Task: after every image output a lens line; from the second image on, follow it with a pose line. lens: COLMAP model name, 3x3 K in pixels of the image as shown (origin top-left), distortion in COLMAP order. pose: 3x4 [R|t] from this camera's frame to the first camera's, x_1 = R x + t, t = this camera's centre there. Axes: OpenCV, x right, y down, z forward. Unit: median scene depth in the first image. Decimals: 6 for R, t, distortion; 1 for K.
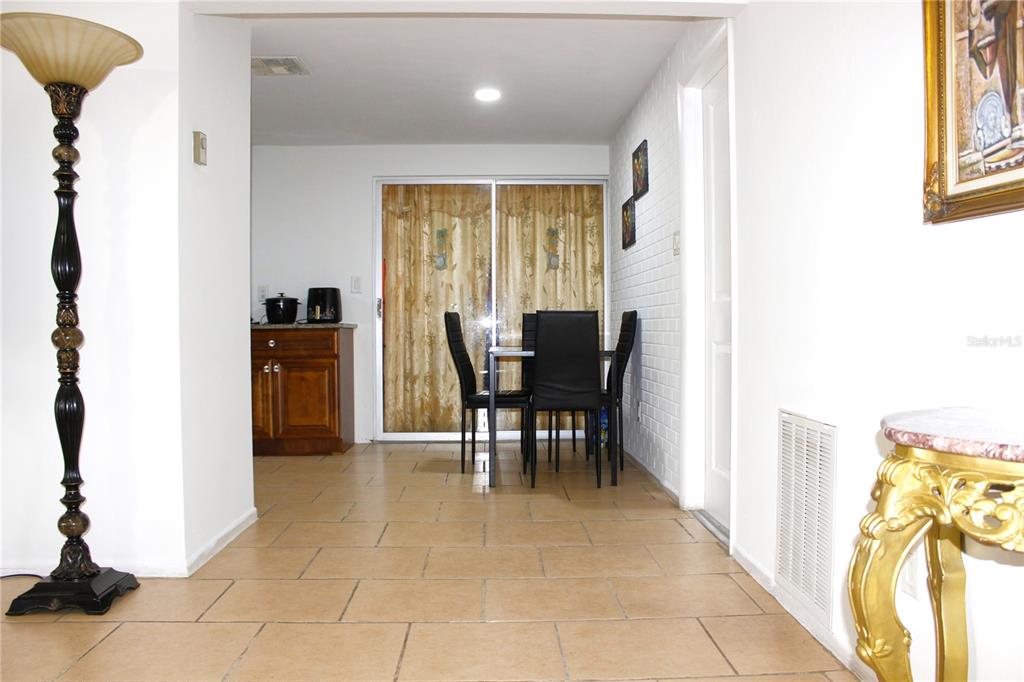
lens RADIAL K [[868.3, 0, 521.0], [0, 868.3, 337.6], [0, 0, 1]] dist [-0.142608, 0.103232]
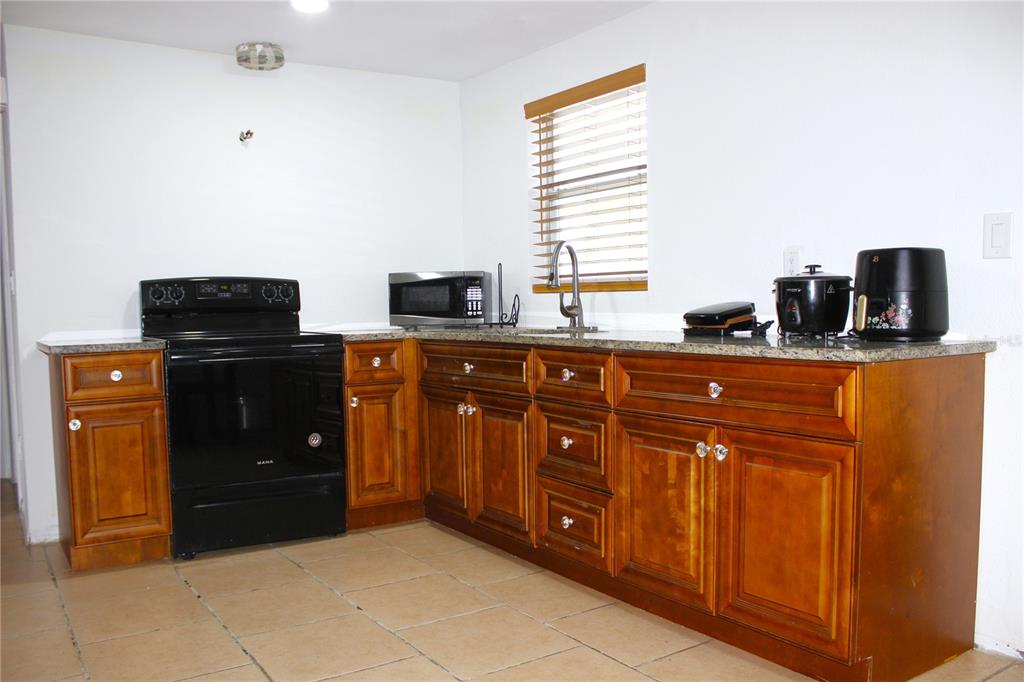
lens RADIAL K [[868.3, 0, 514.9], [0, 868.3, 343.9], [0, 0, 1]] dist [-0.142608, 0.103232]
pose [[0.546889, 0.041377, -0.836182, 0.004411], [0.001794, 0.998718, 0.050593, -0.033977], [0.837203, -0.029169, 0.546113, 0.633809]]
